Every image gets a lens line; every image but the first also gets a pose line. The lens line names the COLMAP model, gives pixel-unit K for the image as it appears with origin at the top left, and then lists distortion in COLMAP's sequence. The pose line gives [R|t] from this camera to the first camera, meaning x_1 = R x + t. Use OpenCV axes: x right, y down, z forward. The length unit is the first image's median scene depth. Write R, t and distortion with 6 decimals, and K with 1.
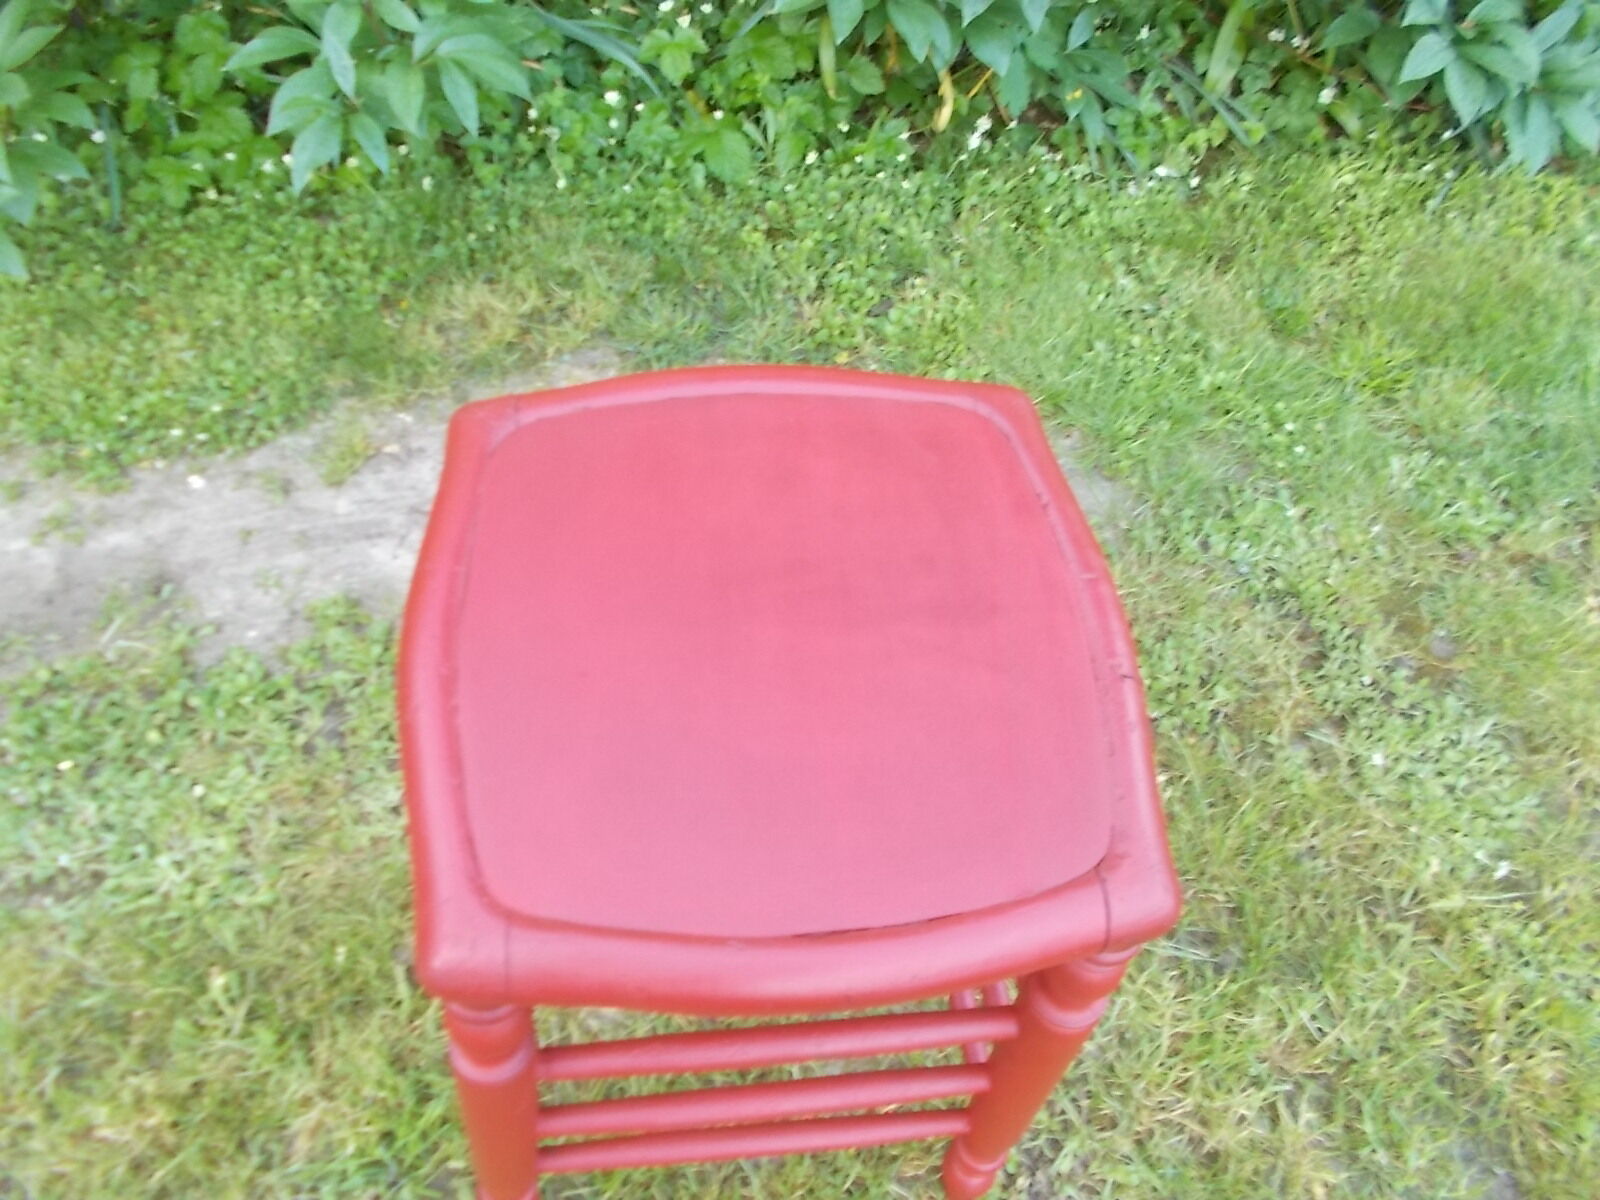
lens RADIAL K [[1214.8, 0, 800.3], [0, 1214.8, 601.7], [0, 0, 1]] dist [0.010695, -0.025931]
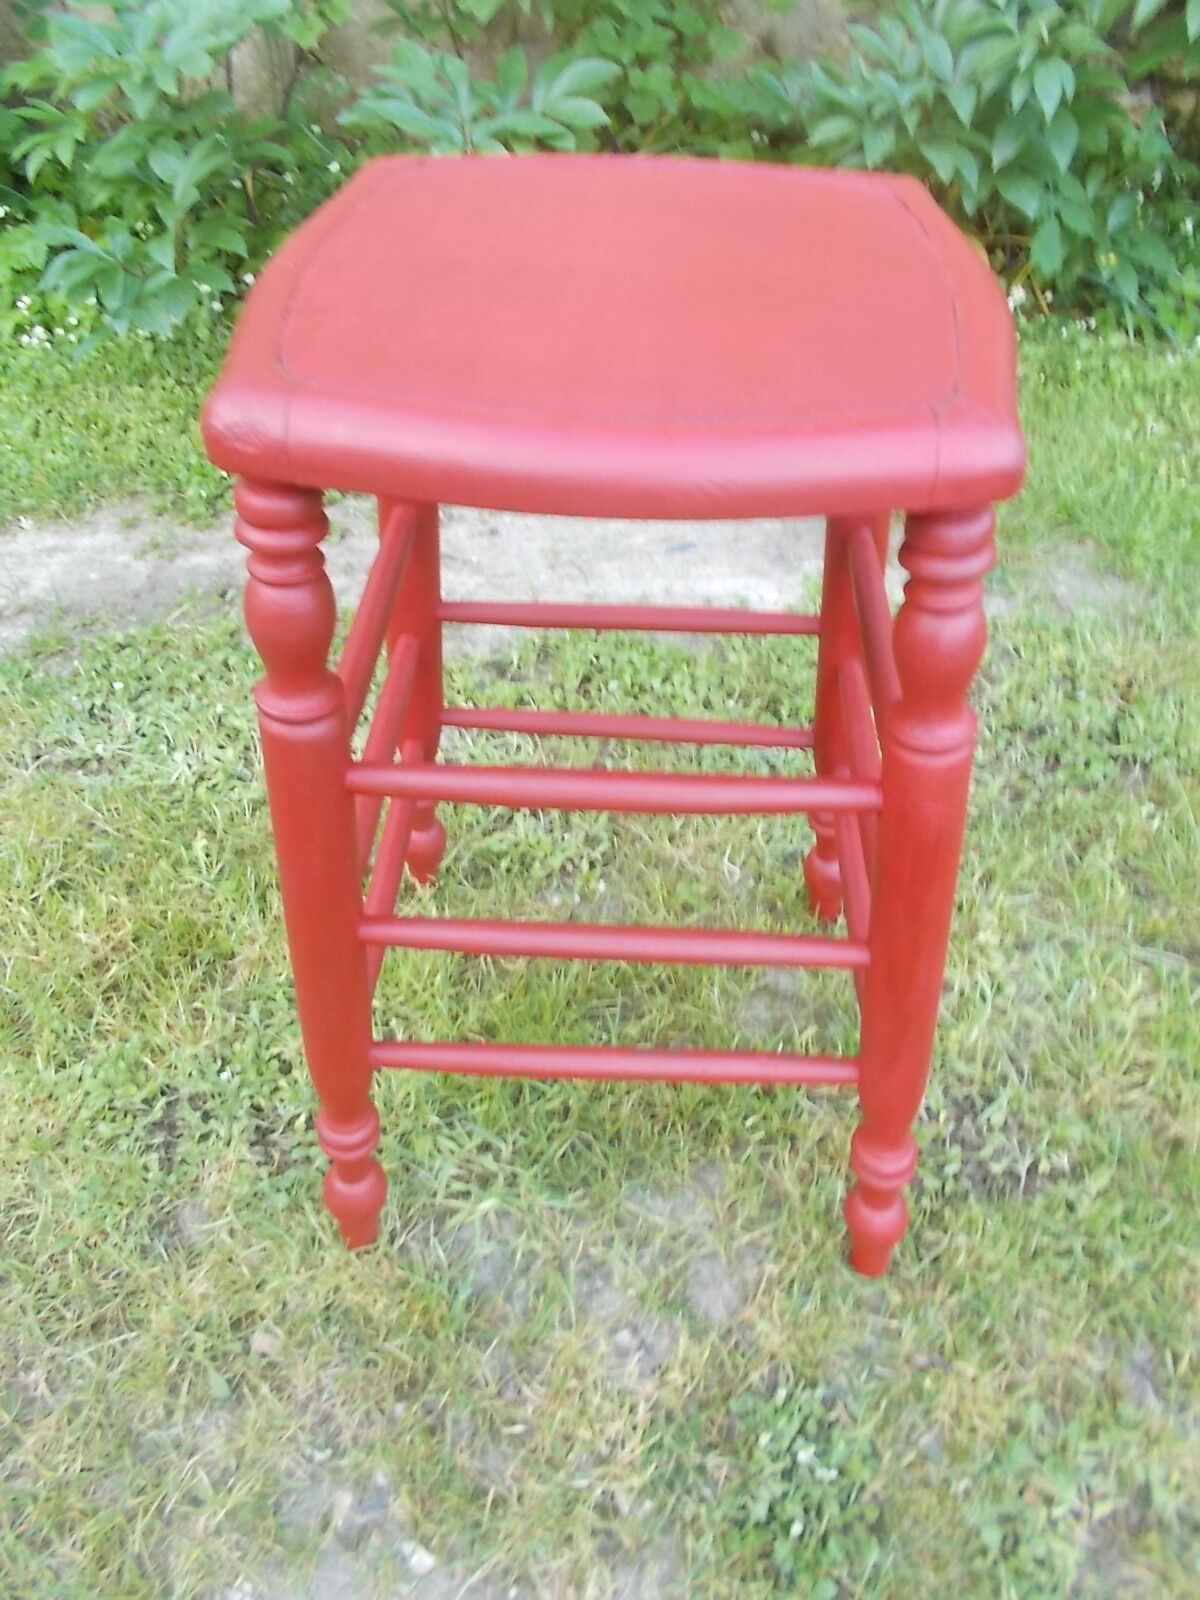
lens RADIAL K [[1214.8, 0, 602.9], [0, 1214.8, 804.4], [0, 0, 1]] dist [0.010695, -0.025931]
pose [[0.971591, 0.081358, -0.222243, 0.092980], [-0.123568, 0.975283, -0.183180, 0.358143], [0.201847, 0.205438, 0.957629, 0.014943]]
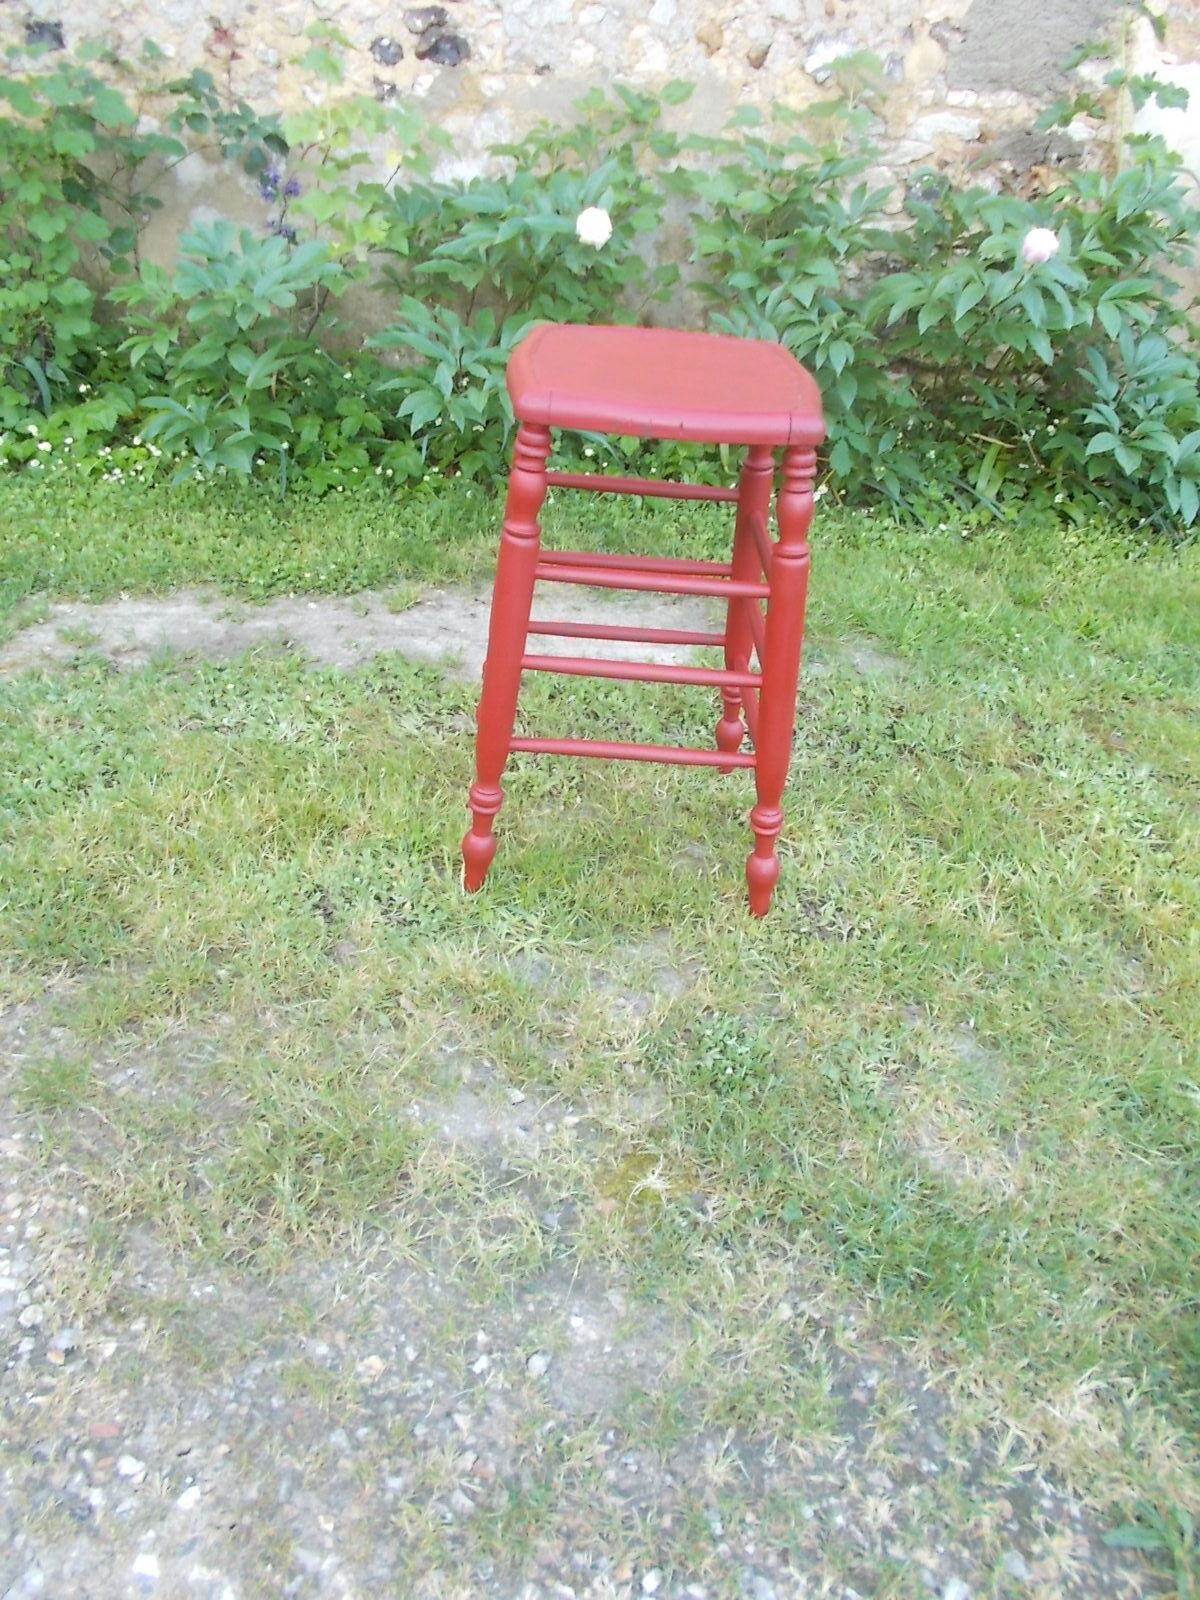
lens RADIAL K [[1214.8, 0, 595.3], [0, 1214.8, 807.5], [0, 0, 1]] dist [0.010695, -0.025931]
pose [[0.992851, 0.065597, -0.099723, 0.056987], [-0.098444, 0.922456, -0.373341, 0.769809], [0.067500, 0.380489, 0.922319, -0.385550]]
